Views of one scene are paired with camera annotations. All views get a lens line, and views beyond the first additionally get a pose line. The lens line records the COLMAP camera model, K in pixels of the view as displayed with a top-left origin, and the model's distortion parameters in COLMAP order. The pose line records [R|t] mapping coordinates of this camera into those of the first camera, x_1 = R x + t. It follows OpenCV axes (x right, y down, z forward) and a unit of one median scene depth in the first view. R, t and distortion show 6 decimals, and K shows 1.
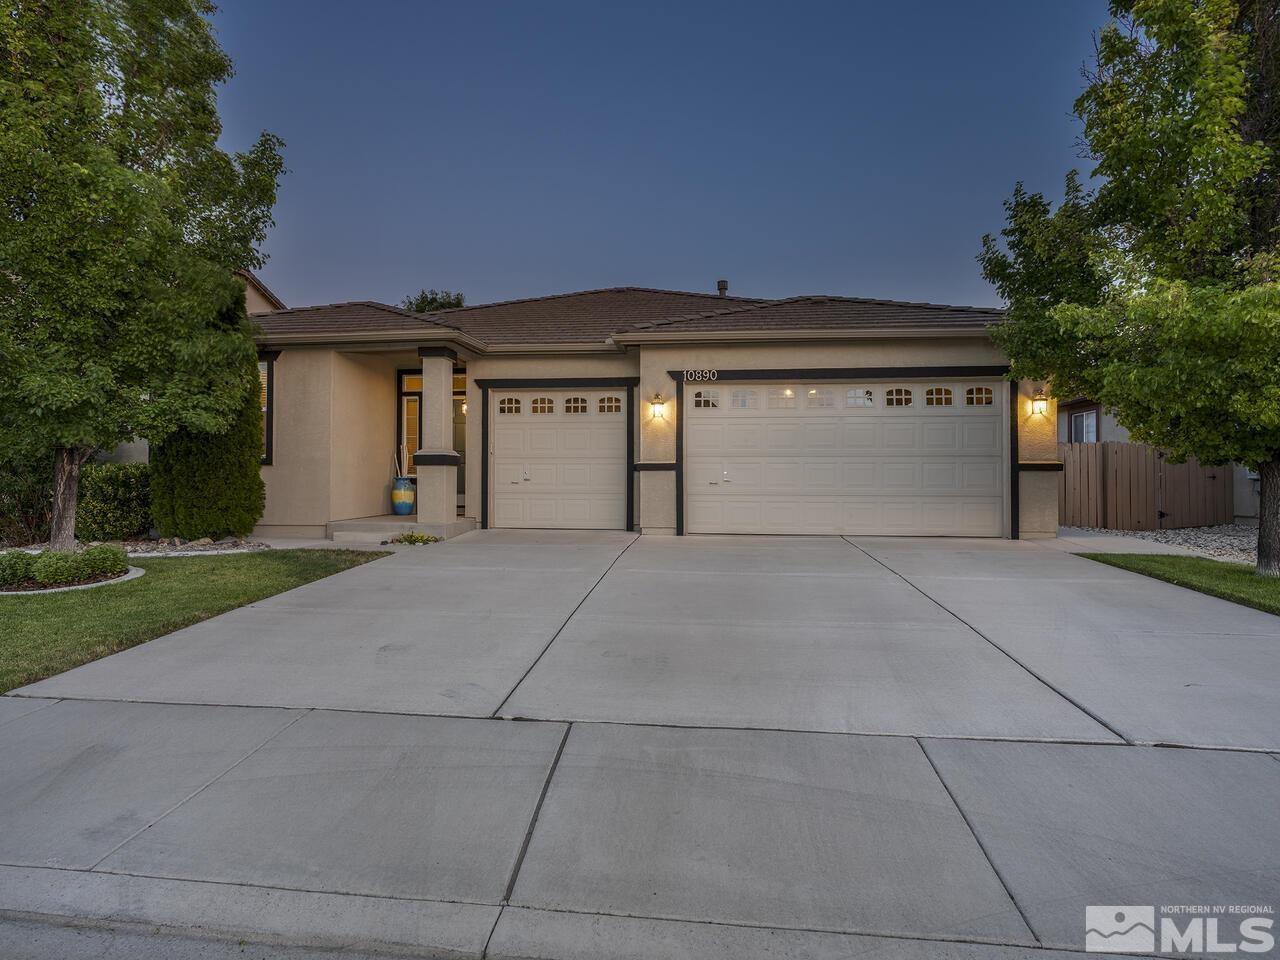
lens RADIAL K [[639.5, 0, 640.0], [0, 639.5, 480.0], [0, 0, 1]] dist [-0.005032, -0.000397]
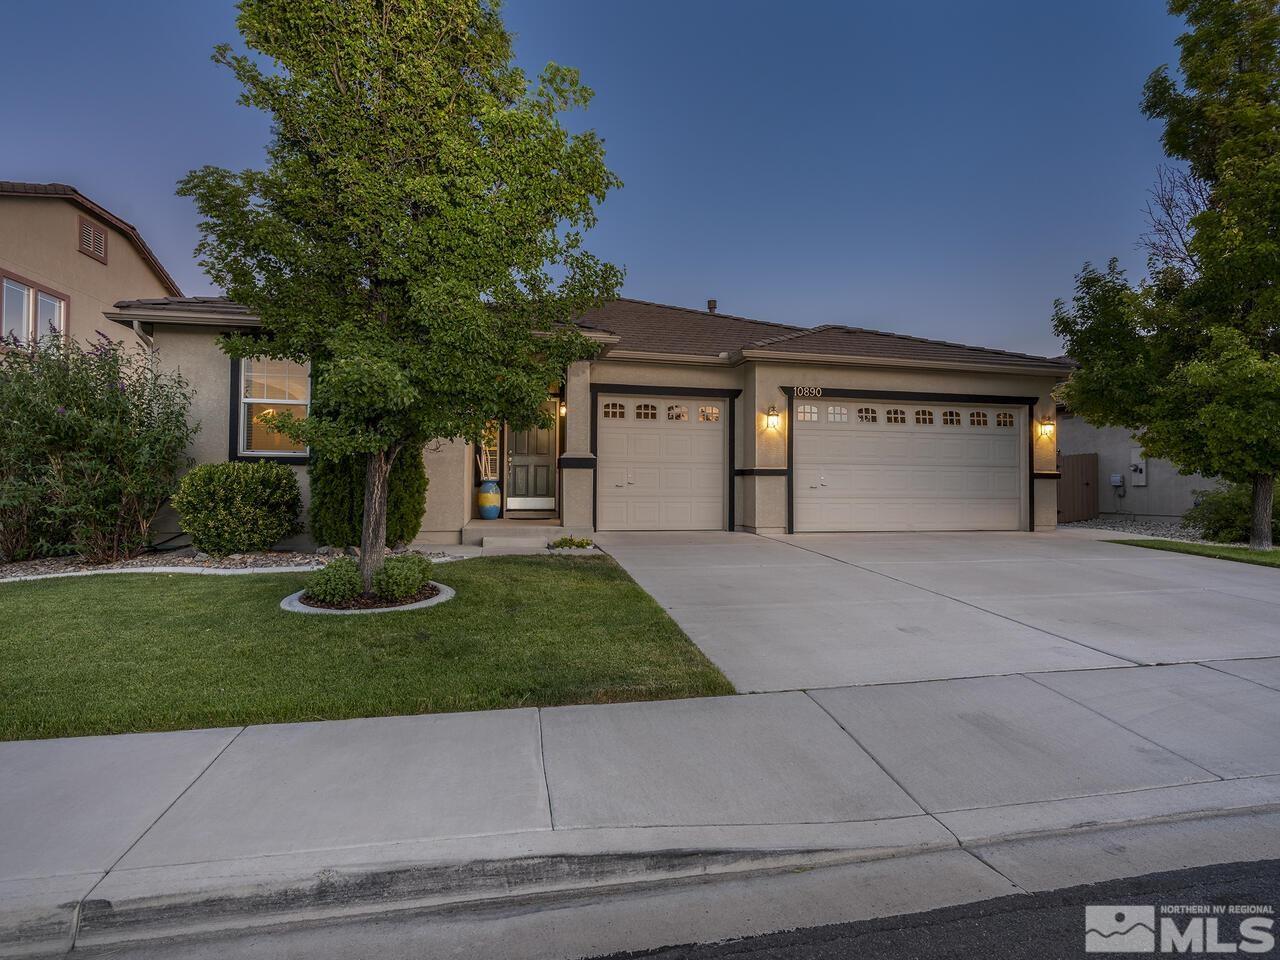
lens RADIAL K [[639.5, 0, 640.0], [0, 639.5, 480.0], [0, 0, 1]] dist [-0.005032, -0.000397]
pose [[0.945875, 0.006803, 0.324460, -0.542792], [-0.004691, 0.999962, -0.007291, 0.001614], [-0.324498, 0.005374, 0.945871, 0.030112]]
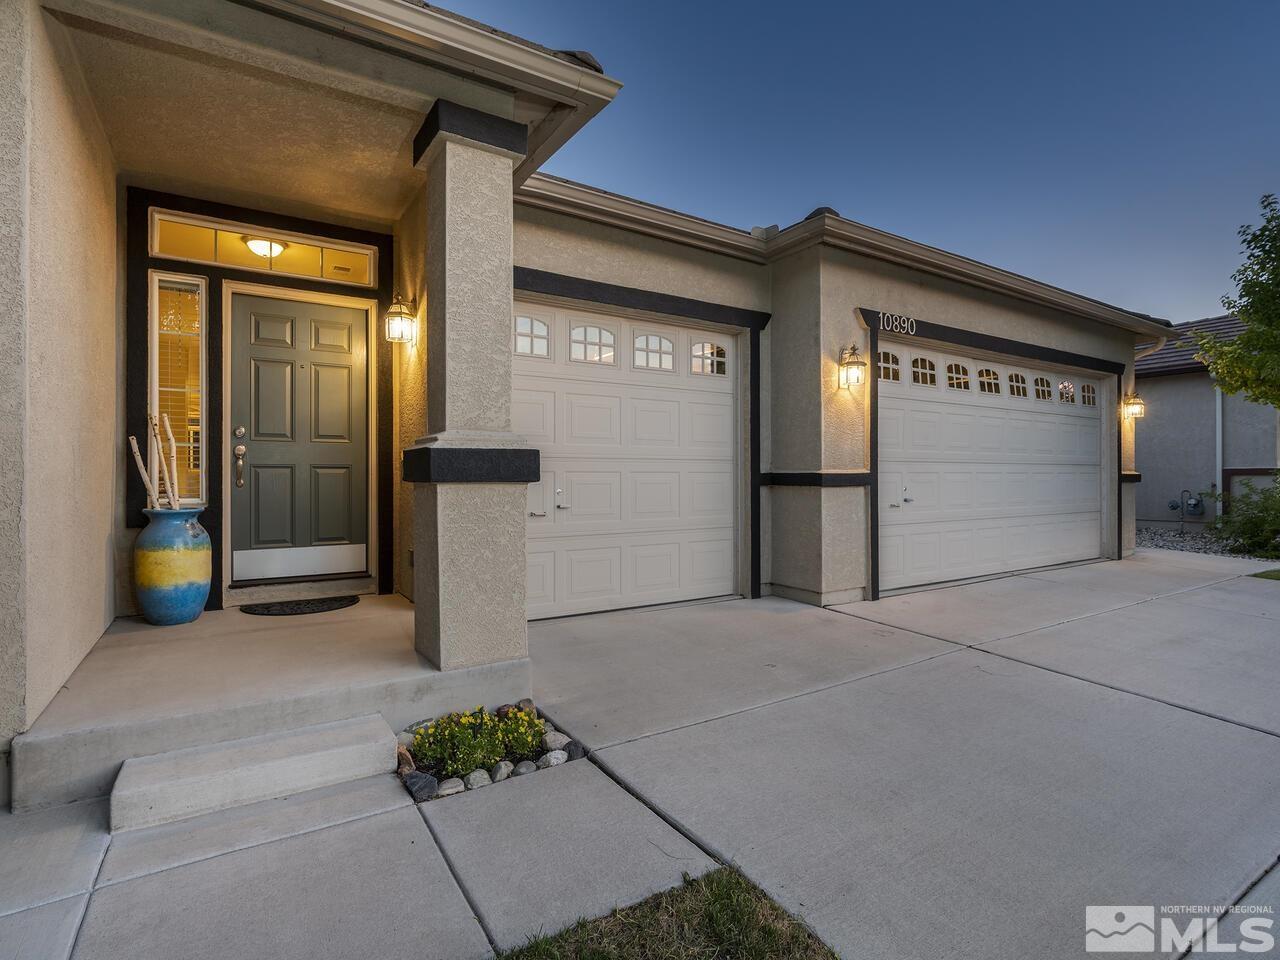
lens RADIAL K [[639.5, 0, 640.0], [0, 639.5, 480.0], [0, 0, 1]] dist [-0.005032, -0.000397]
pose [[0.772148, -0.010035, 0.635363, -0.457060], [0.000778, 0.999889, 0.014848, -0.028991], [-0.635442, -0.010971, 0.772070, 0.686116]]
